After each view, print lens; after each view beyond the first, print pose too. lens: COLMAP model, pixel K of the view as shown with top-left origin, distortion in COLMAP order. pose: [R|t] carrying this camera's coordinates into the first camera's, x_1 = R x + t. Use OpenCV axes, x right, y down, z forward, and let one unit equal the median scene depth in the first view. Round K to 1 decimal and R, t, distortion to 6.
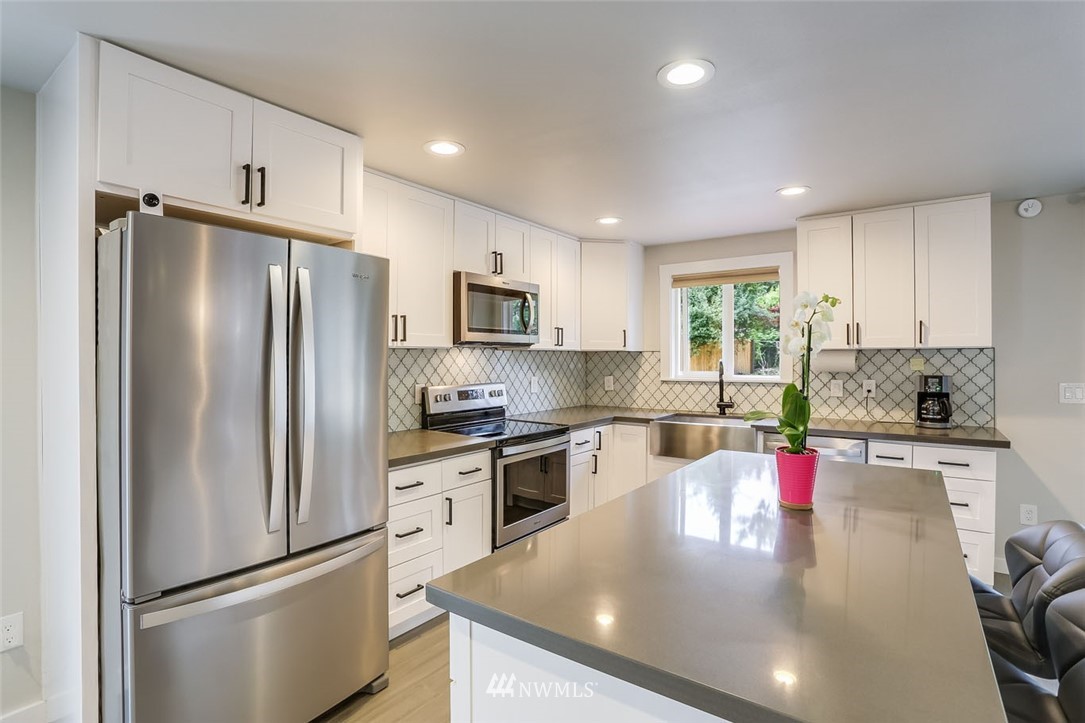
lens RADIAL K [[534.3, 0, 548.7], [0, 534.3, 361.5], [0, 0, 1]] dist [-0.068189, 0.026551]
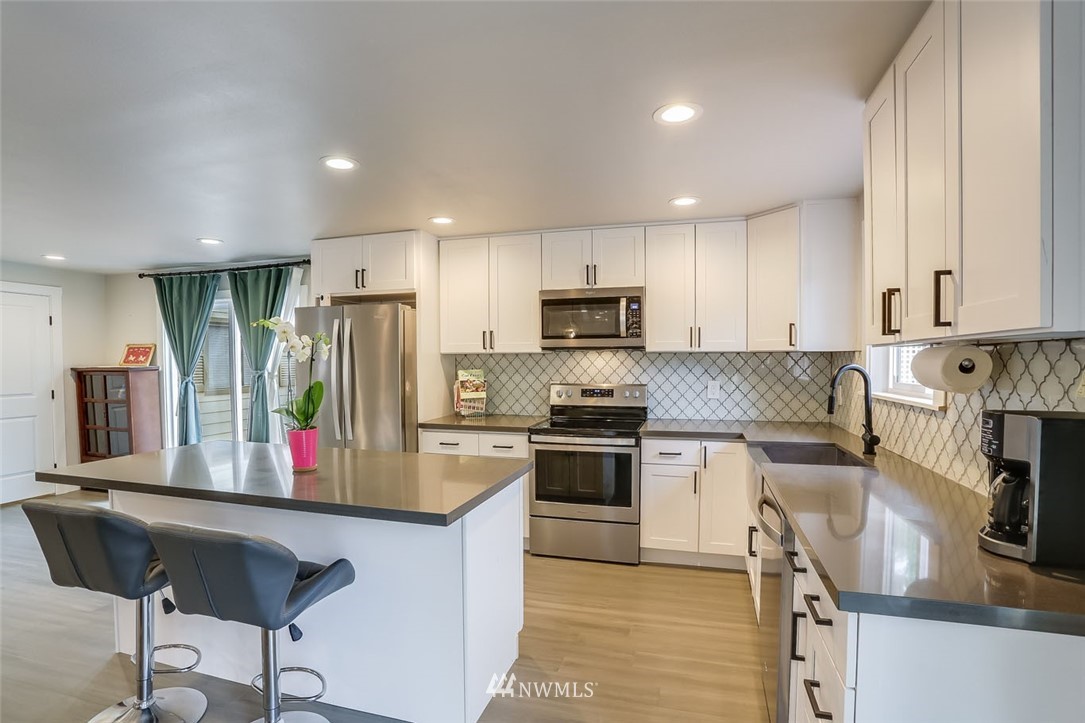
lens RADIAL K [[534.3, 0, 537.0], [0, 534.3, 374.7], [0, 0, 1]] dist [-0.068189, 0.026551]
pose [[0.320720, 0.026186, -0.946812, 0.854771], [-0.004224, 0.999647, 0.026216, -0.005467], [0.947165, -0.004408, 0.320718, 0.497528]]
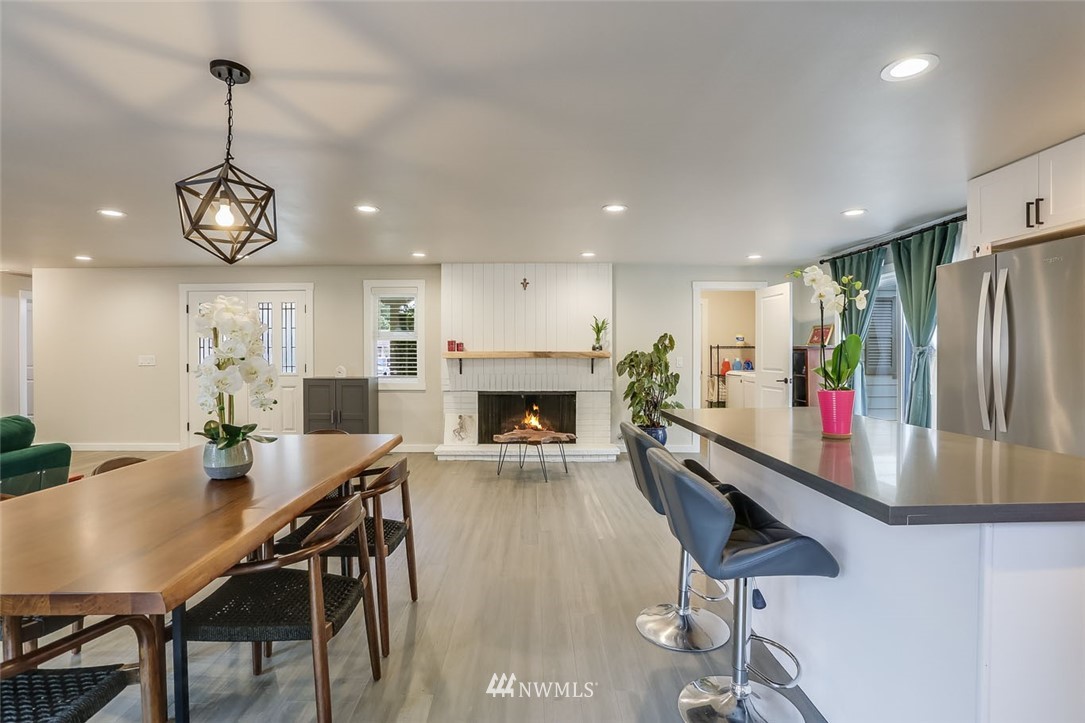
lens RADIAL K [[534.3, 0, 547.9], [0, 534.3, 359.0], [0, 0, 1]] dist [-0.068189, 0.026551]
pose [[-0.798685, 0.004620, -0.601732, 0.742491], [-0.002762, 0.999932, 0.011344, 0.037996], [0.601743, 0.010723, -0.798618, 0.683993]]
